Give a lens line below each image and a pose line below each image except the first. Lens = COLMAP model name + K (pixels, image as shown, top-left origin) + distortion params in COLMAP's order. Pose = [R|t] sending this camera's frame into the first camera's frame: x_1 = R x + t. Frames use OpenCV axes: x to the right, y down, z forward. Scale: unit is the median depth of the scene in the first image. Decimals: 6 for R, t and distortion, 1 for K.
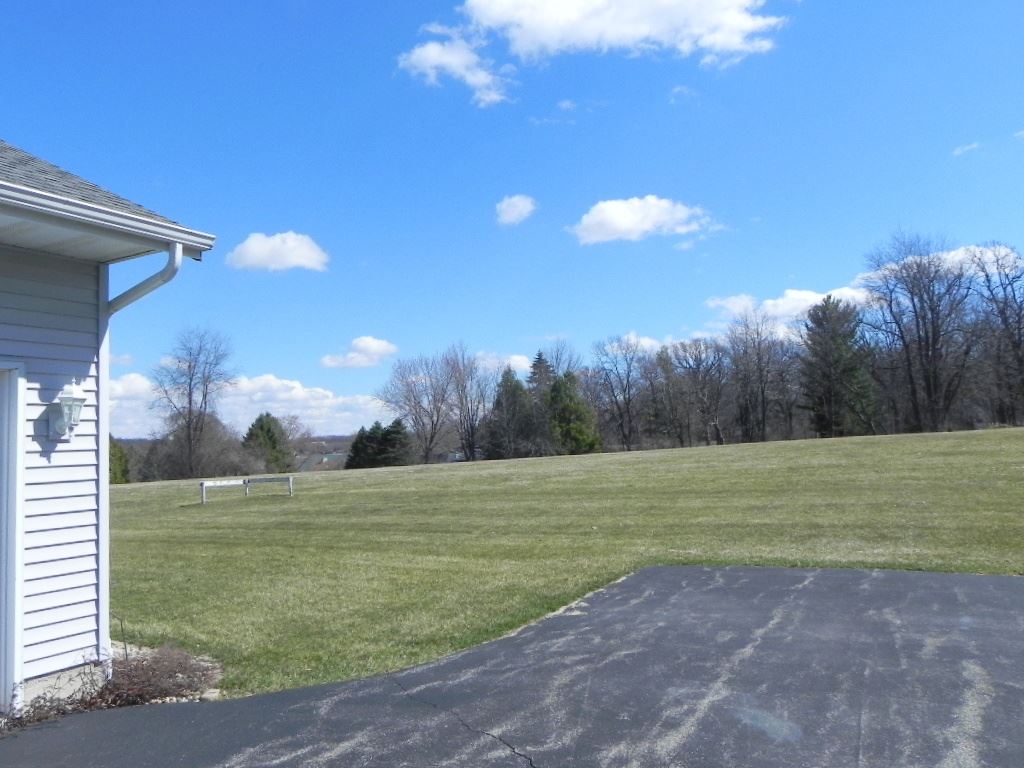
lens RADIAL K [[773.2, 0, 510.0], [0, 773.2, 375.7], [0, 0, 1]] dist [0.000527, 0.003557]
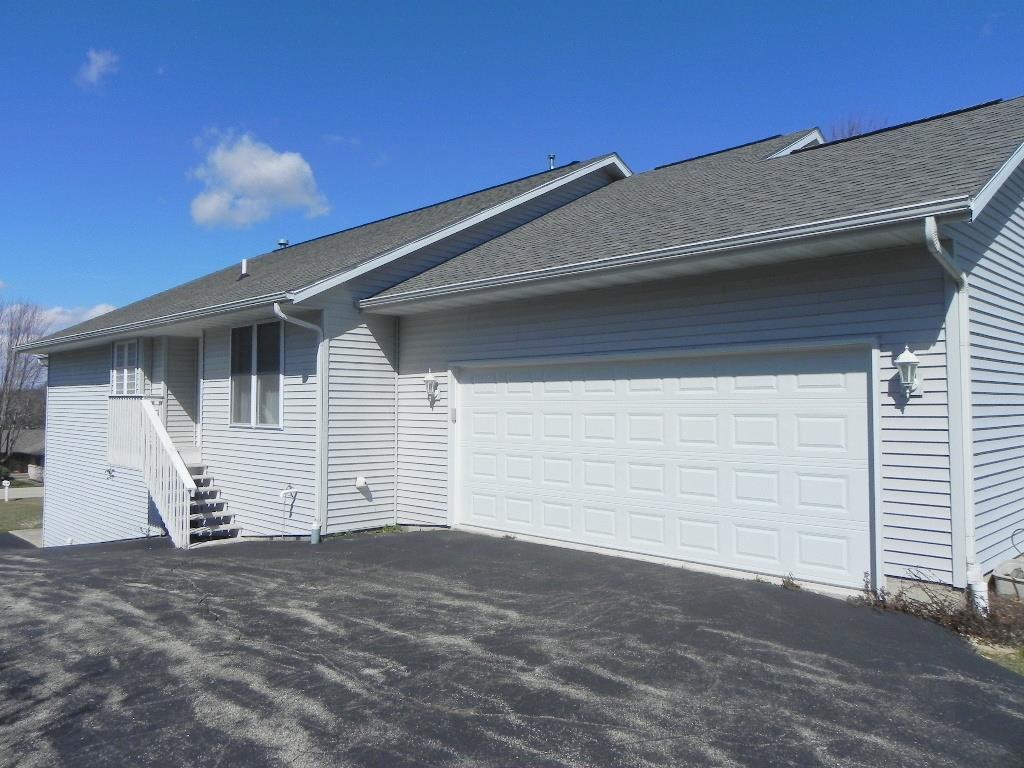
lens RADIAL K [[773.2, 0, 510.0], [0, 773.2, 375.7], [0, 0, 1]] dist [0.000527, 0.003557]
pose [[-0.273352, 0.003085, -0.961909, 0.825641], [0.101282, 0.994529, -0.025592, 0.018870], [0.956567, -0.104419, -0.272168, 0.761525]]
